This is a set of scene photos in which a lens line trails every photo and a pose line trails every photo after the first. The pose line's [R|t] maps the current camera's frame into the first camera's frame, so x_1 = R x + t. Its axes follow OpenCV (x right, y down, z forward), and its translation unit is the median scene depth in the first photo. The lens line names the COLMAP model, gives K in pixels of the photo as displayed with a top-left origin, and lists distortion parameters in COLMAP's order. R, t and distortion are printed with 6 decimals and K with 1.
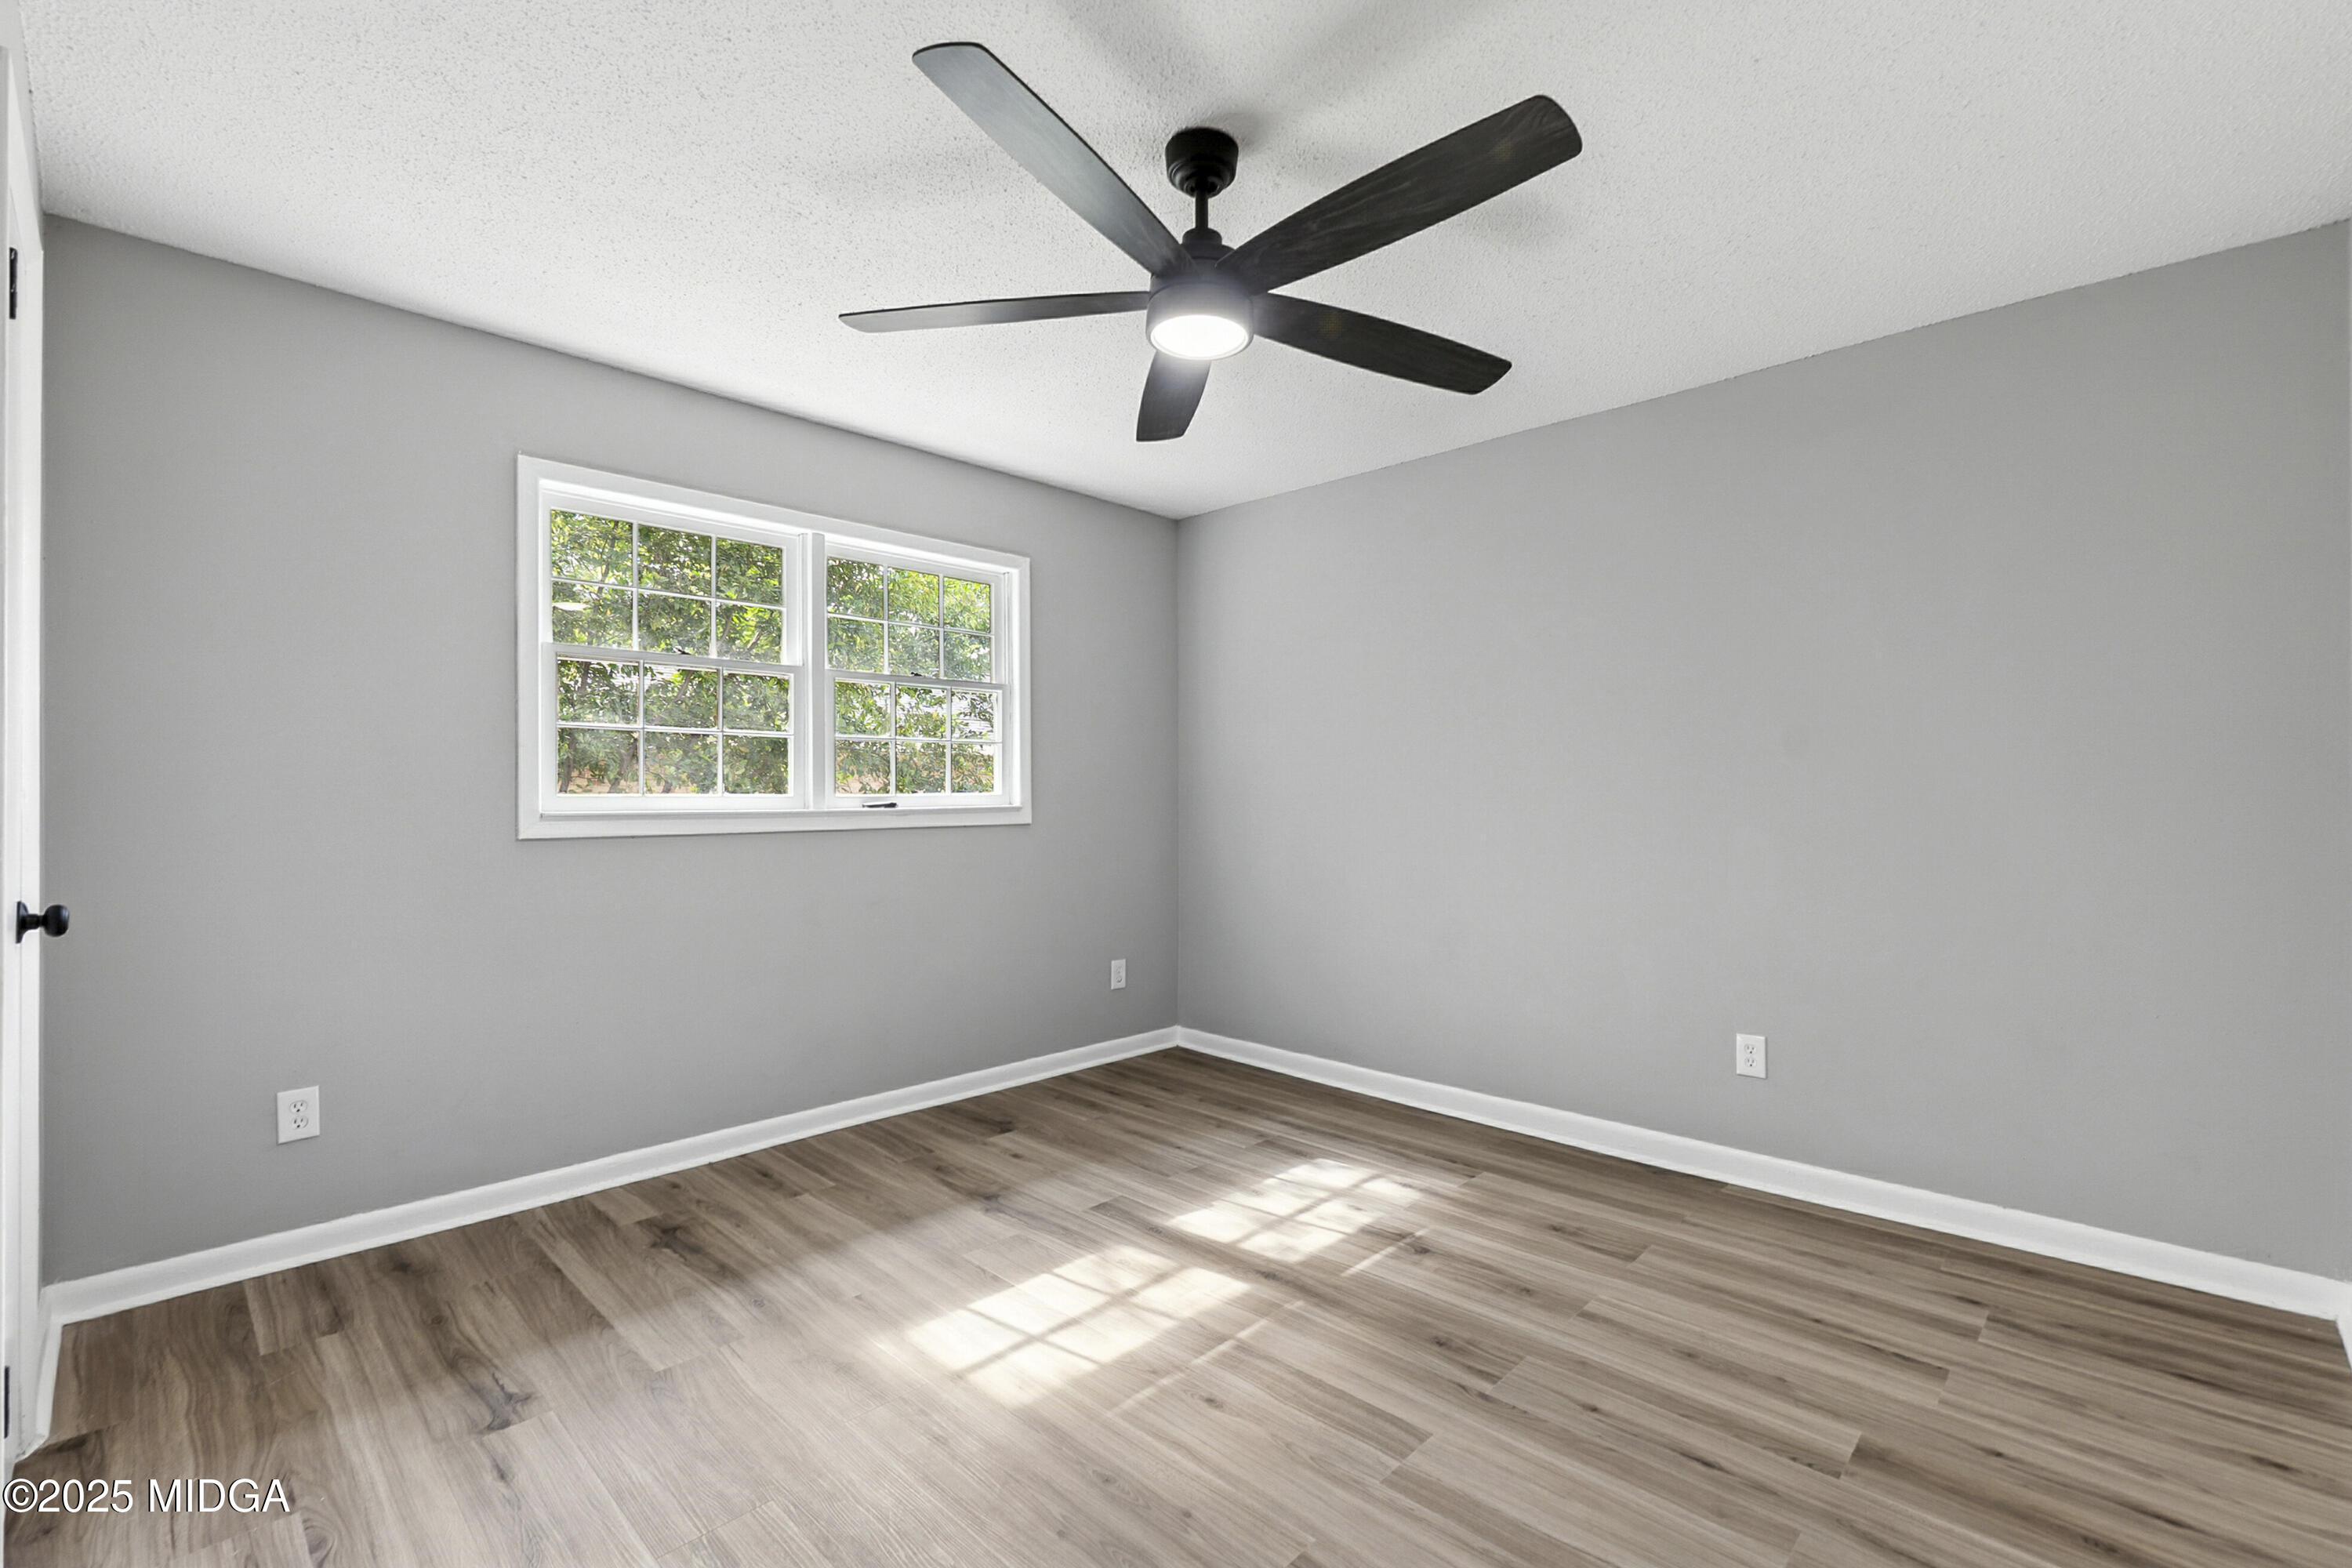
lens RADIAL K [[1030.4, 0, 1151.3], [0, 1030.4, 791.2], [0, 0, 1]] dist [-0.005458, 0.001913]
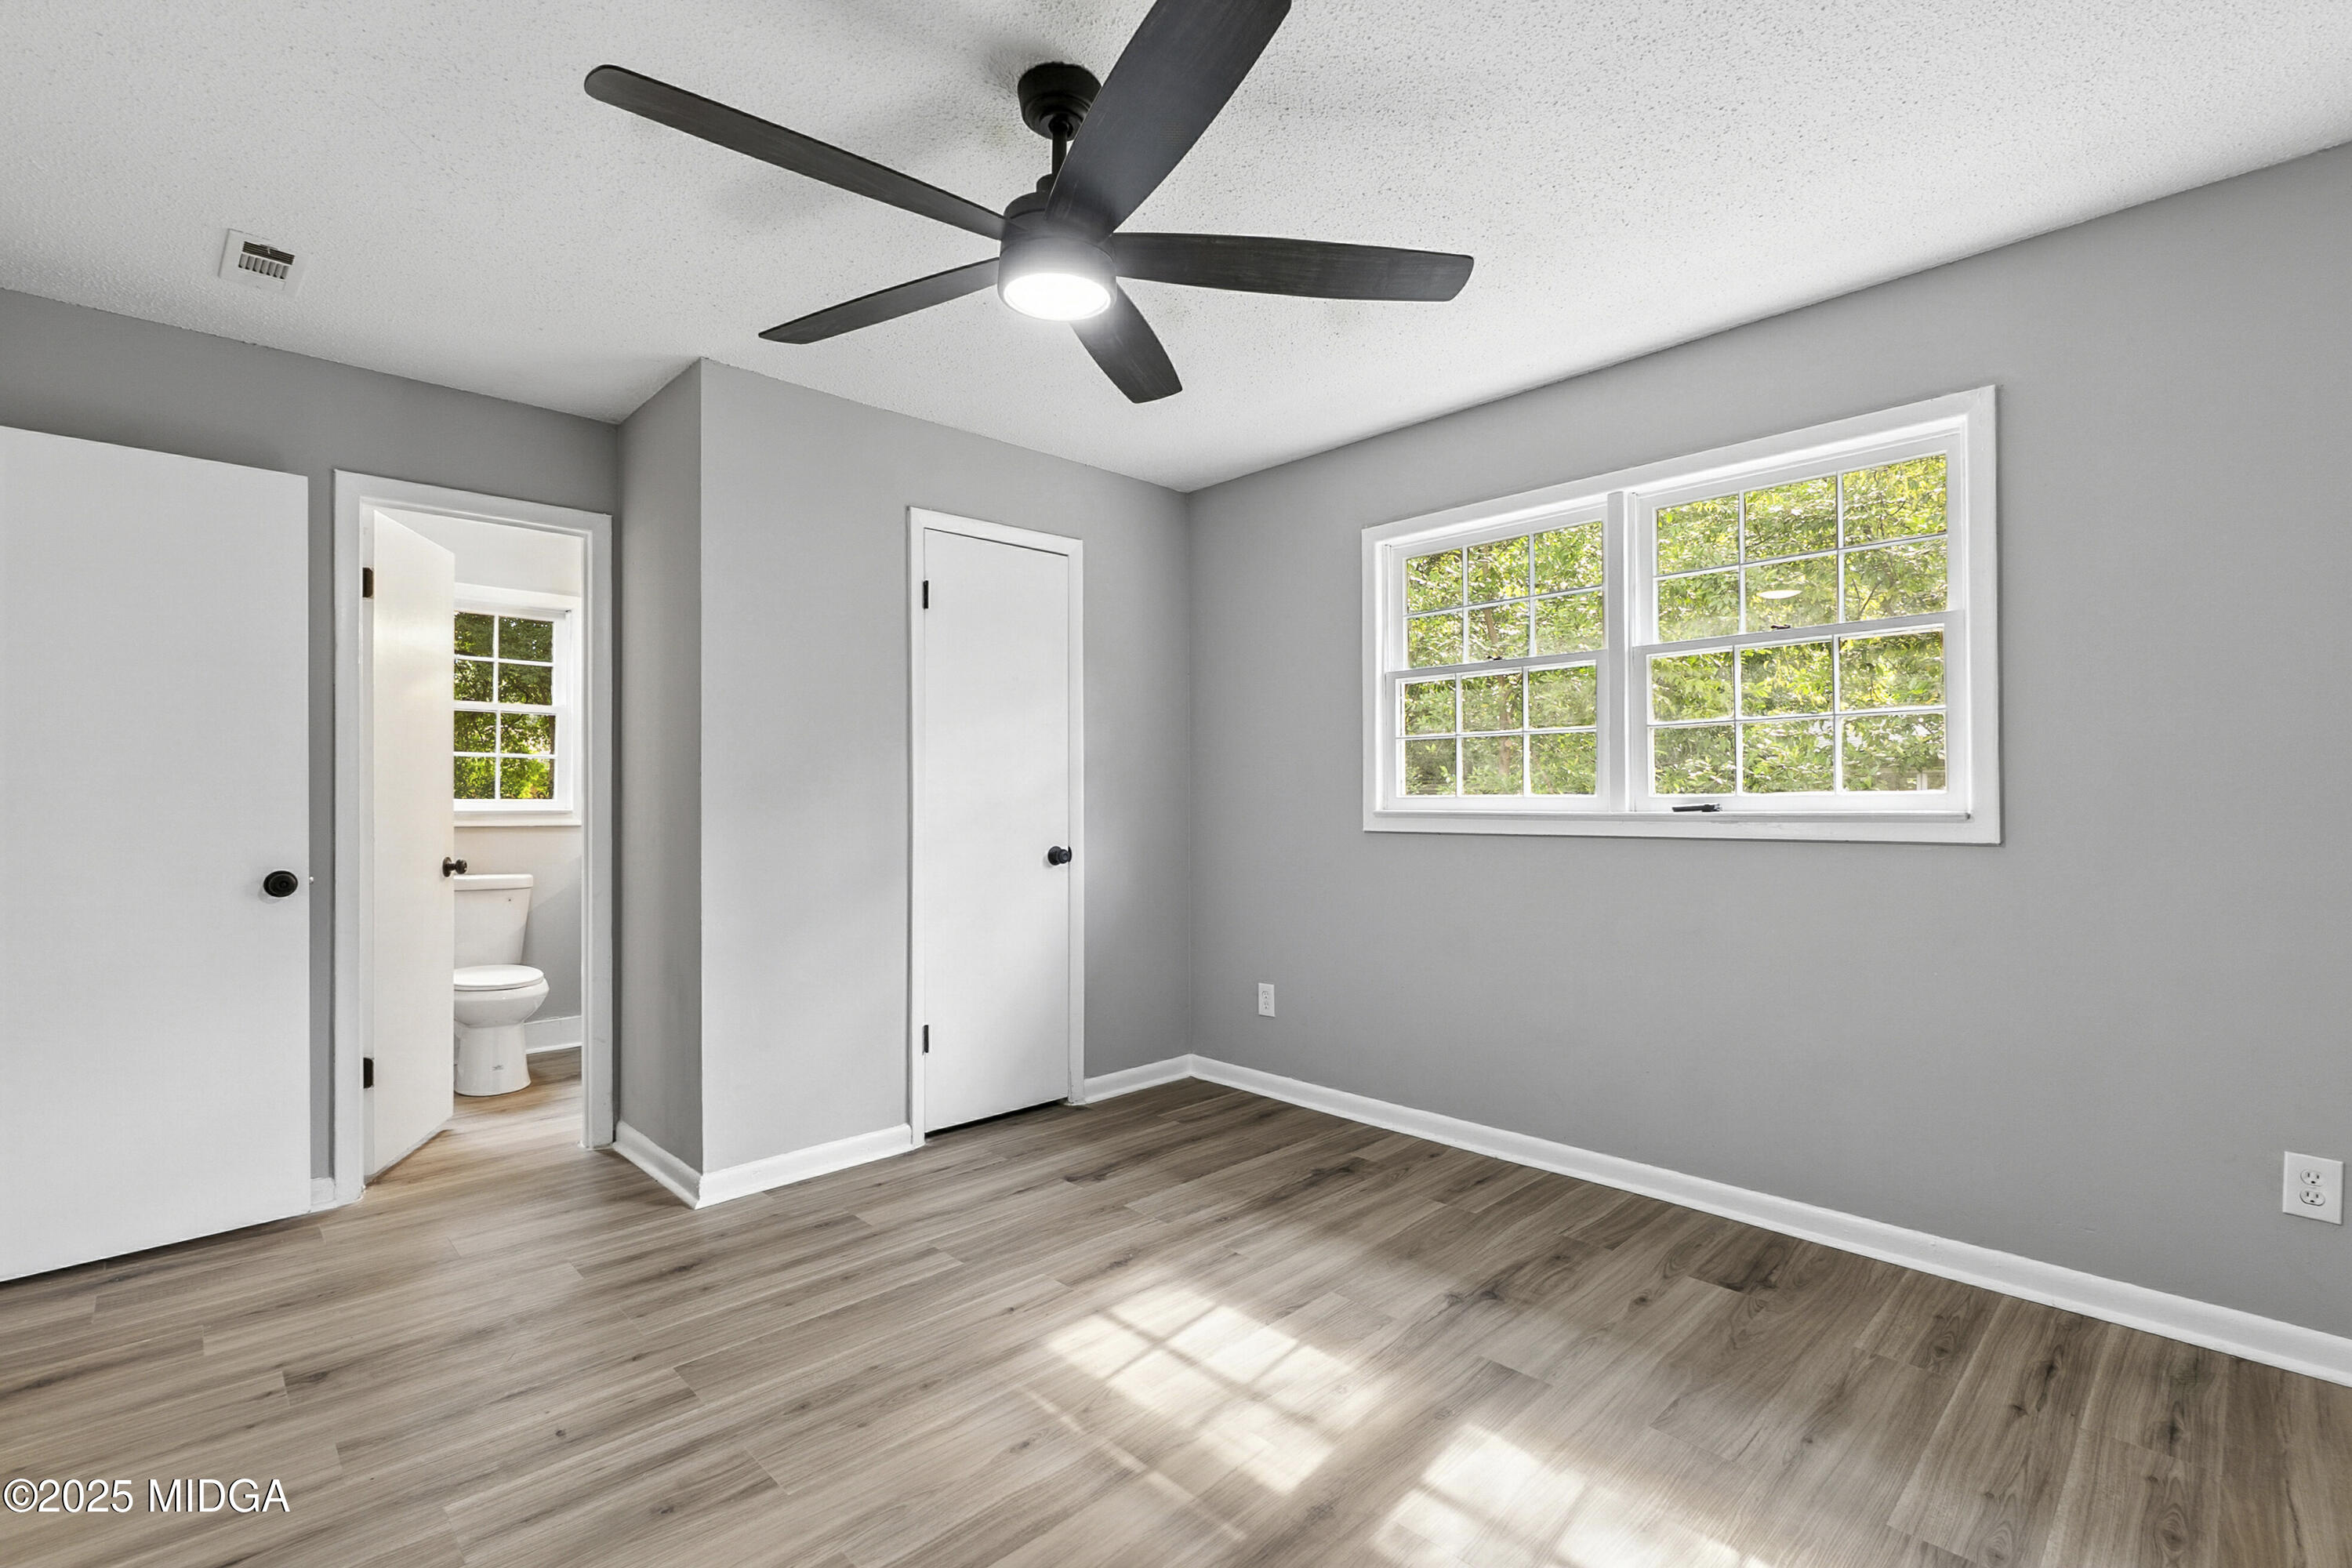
lens RADIAL K [[1030.4, 0, 1151.3], [0, 1030.4, 792.0], [0, 0, 1]] dist [-0.005458, 0.001913]
pose [[-0.029096, -0.002467, -0.999574, 0.709319], [0.013346, 0.999907, -0.002857, -0.002819], [0.999488, -0.013424, -0.029060, 0.817323]]
